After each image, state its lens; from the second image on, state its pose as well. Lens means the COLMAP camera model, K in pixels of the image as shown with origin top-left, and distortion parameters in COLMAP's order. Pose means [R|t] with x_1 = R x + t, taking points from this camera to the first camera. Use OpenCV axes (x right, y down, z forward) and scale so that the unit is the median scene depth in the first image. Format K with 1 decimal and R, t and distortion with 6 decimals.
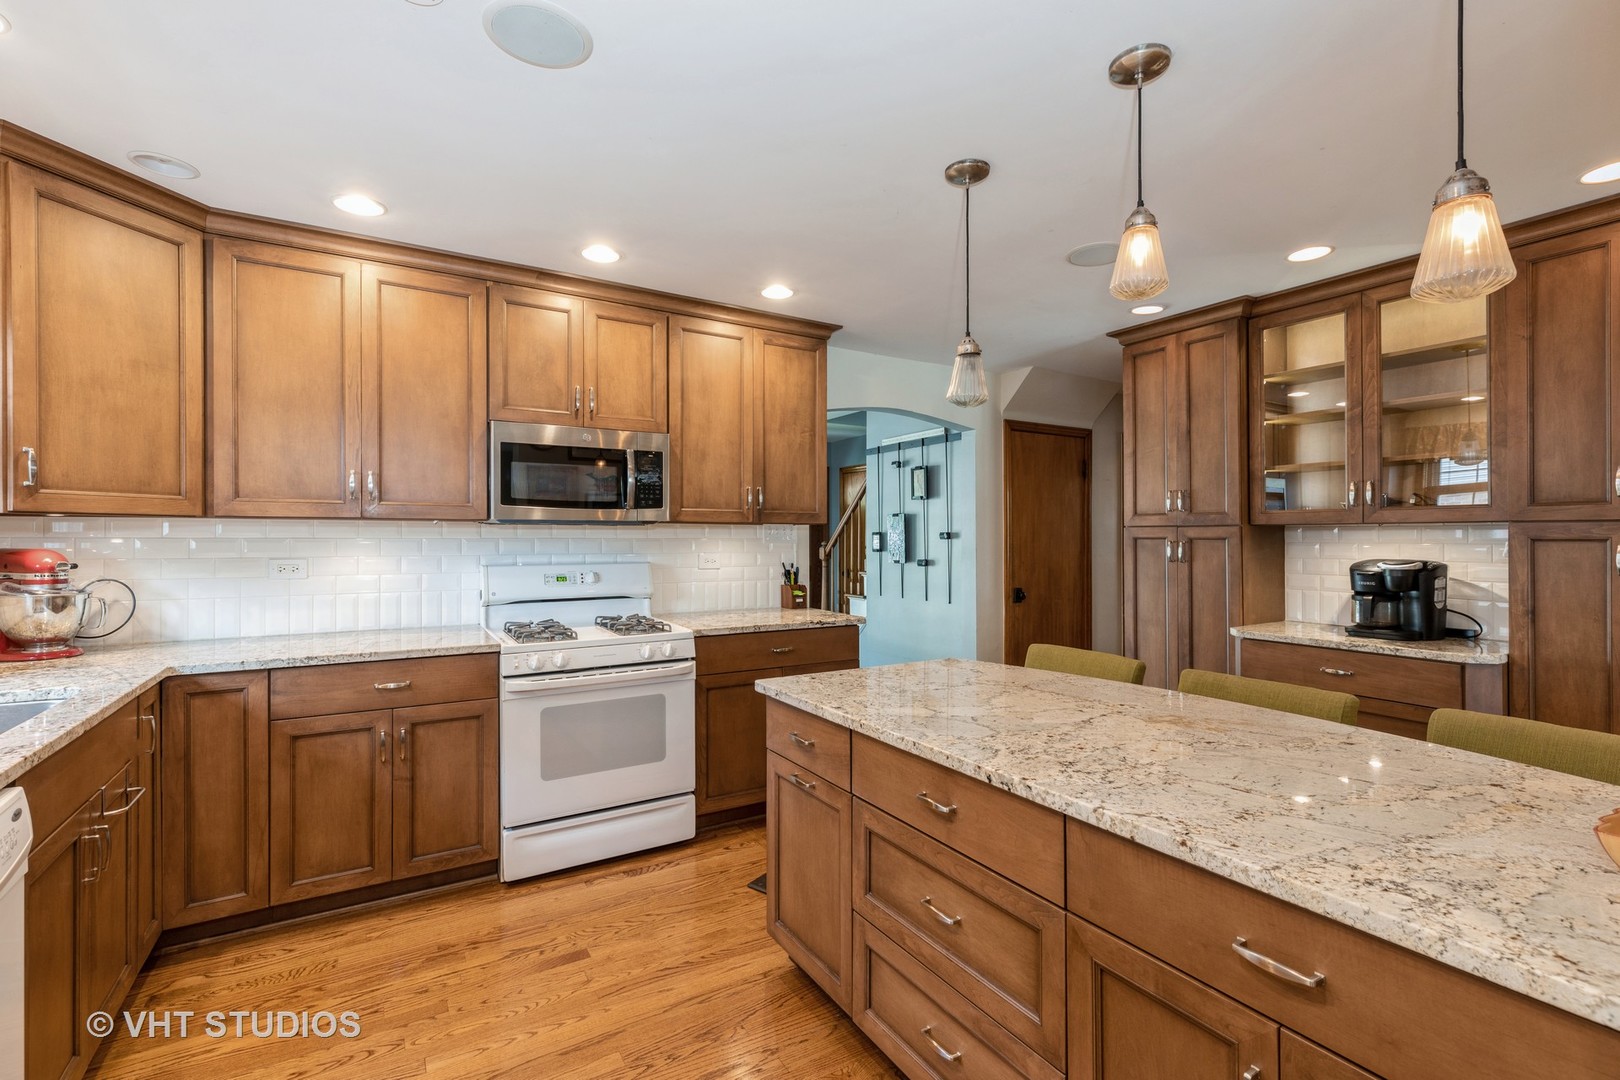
lens RADIAL K [[726.5, 0, 815.6], [0, 726.5, 534.5], [0, 0, 1]] dist [0.001368, -0.000081]
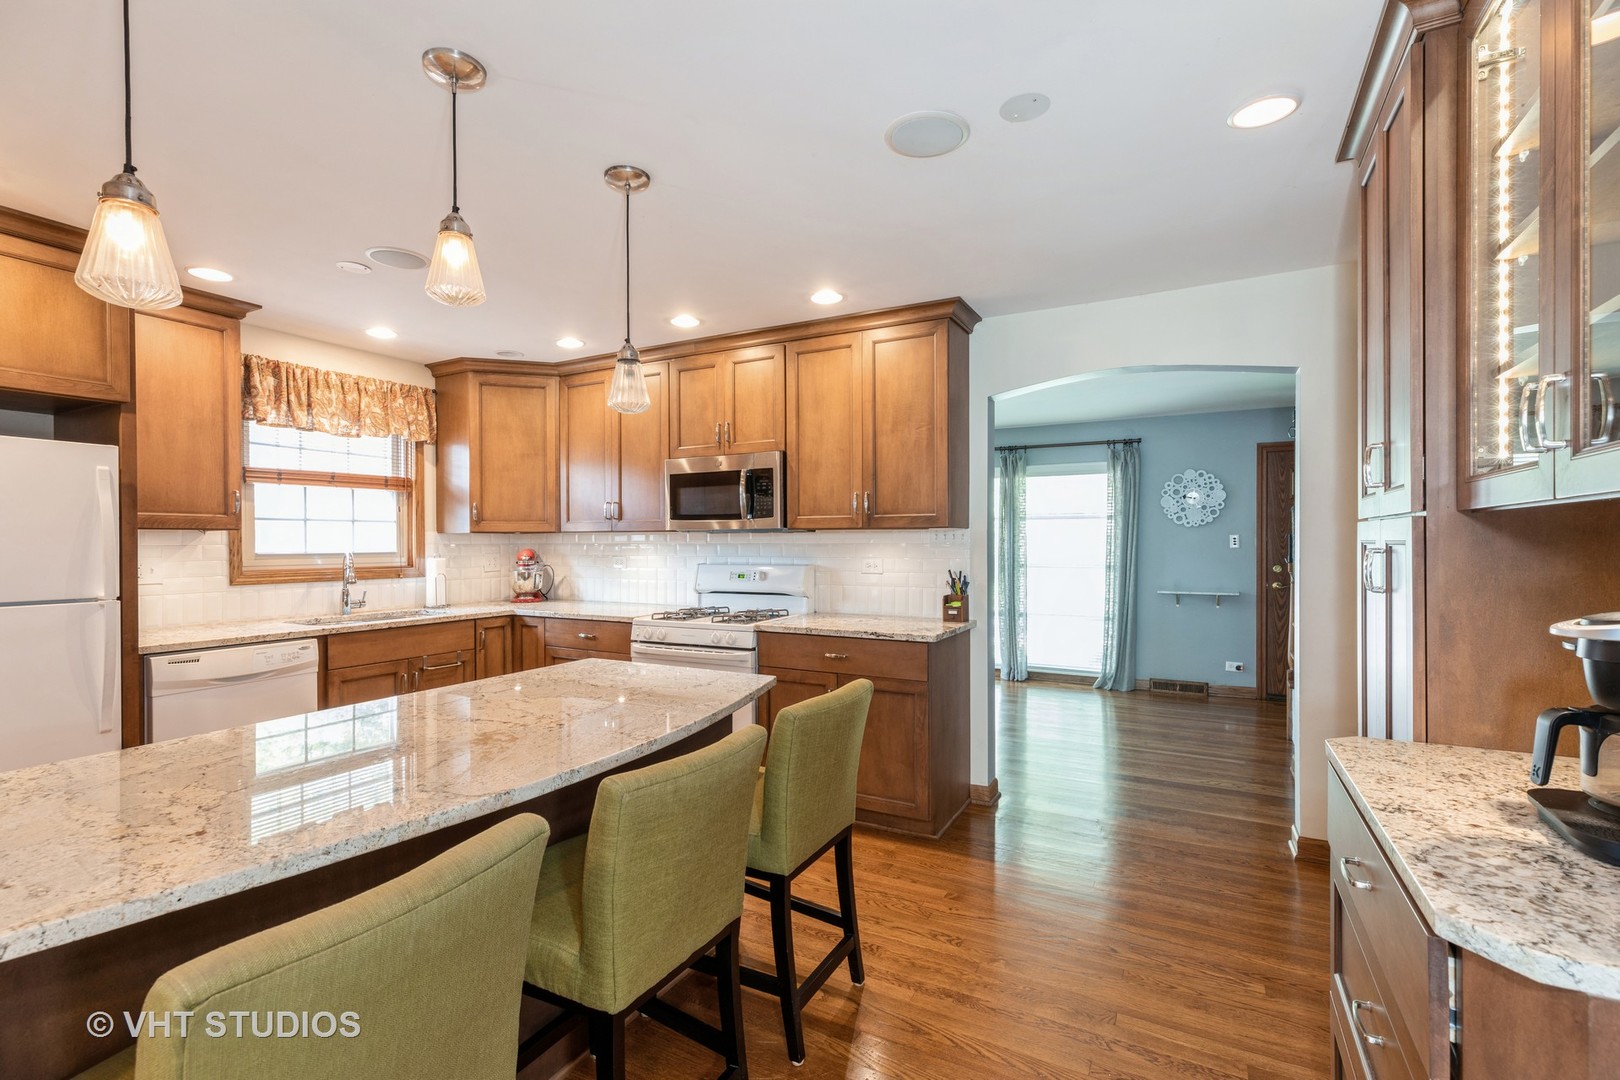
lens RADIAL K [[726.5, 0, 809.3], [0, 726.5, 547.2], [0, 0, 1]] dist [0.001368, -0.000081]
pose [[0.502570, 0.001062, -0.864536, 0.819377], [0.005432, 0.999976, 0.004386, 0.006340], [0.864519, -0.006900, 0.502552, 0.484320]]
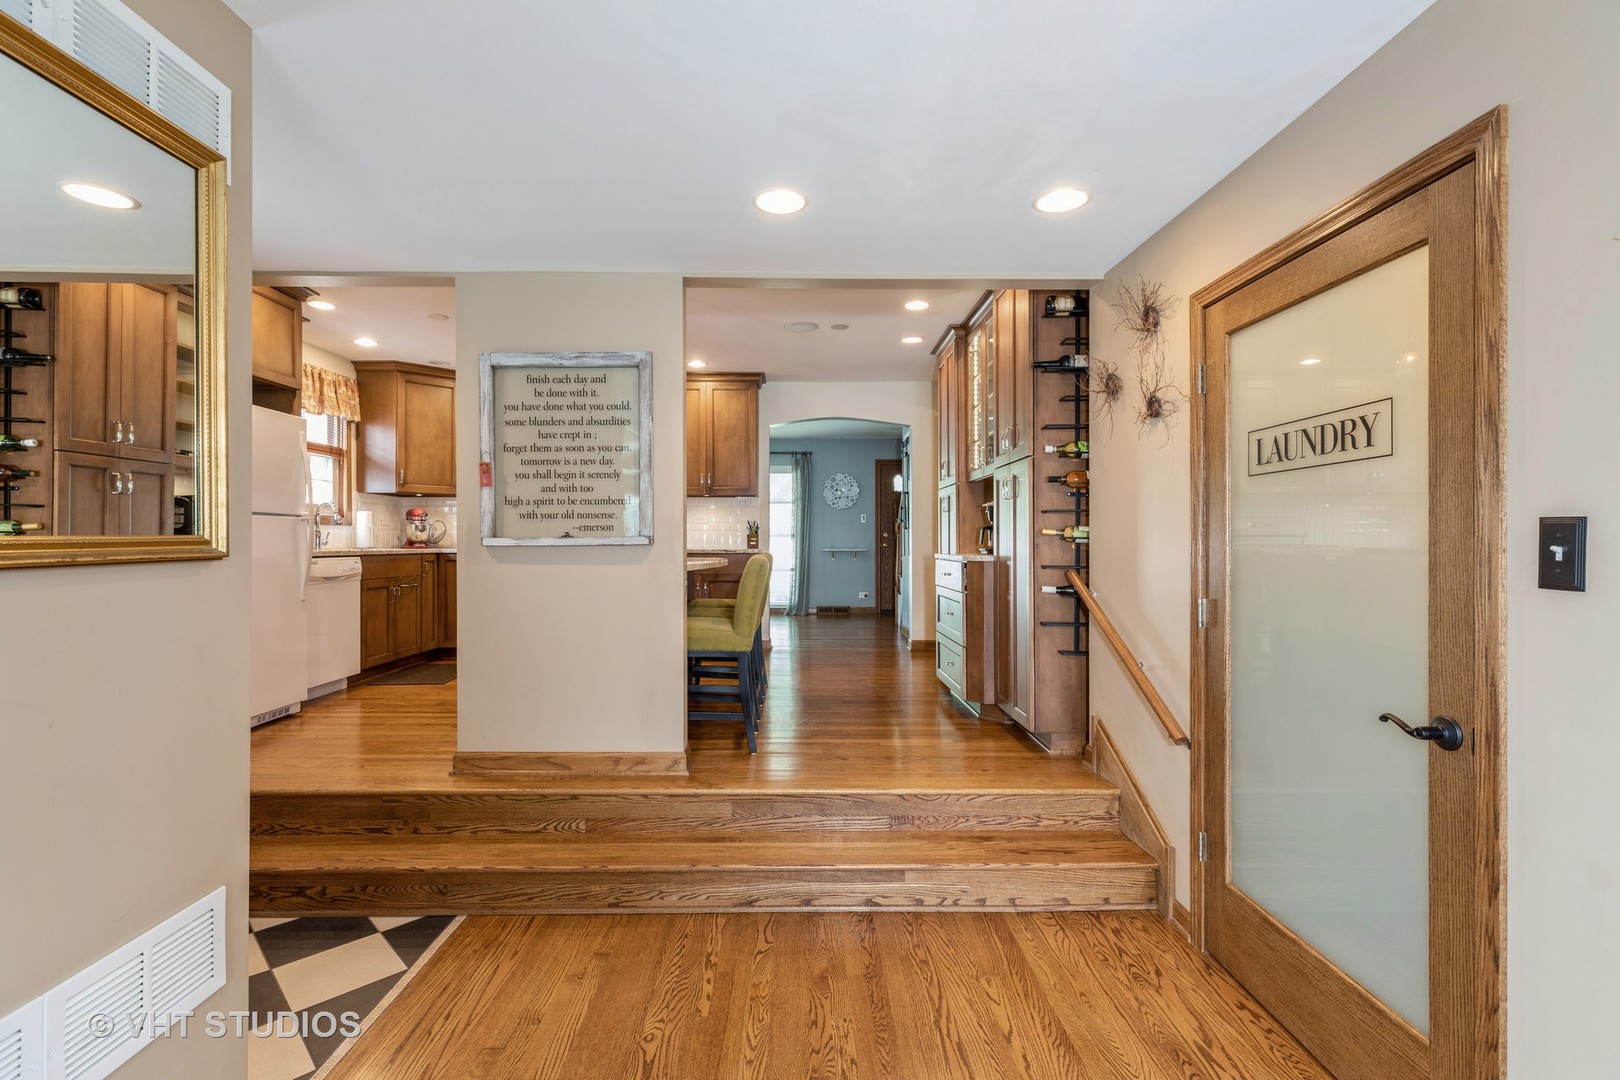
lens RADIAL K [[726.5, 0, 800.2], [0, 726.5, 539.9], [0, 0, 1]] dist [0.001368, -0.000081]
pose [[0.855091, -0.005583, -0.518448, 1.119116], [0.003634, 0.999982, -0.004776, 0.112963], [0.518465, 0.002200, 0.855096, -0.411598]]
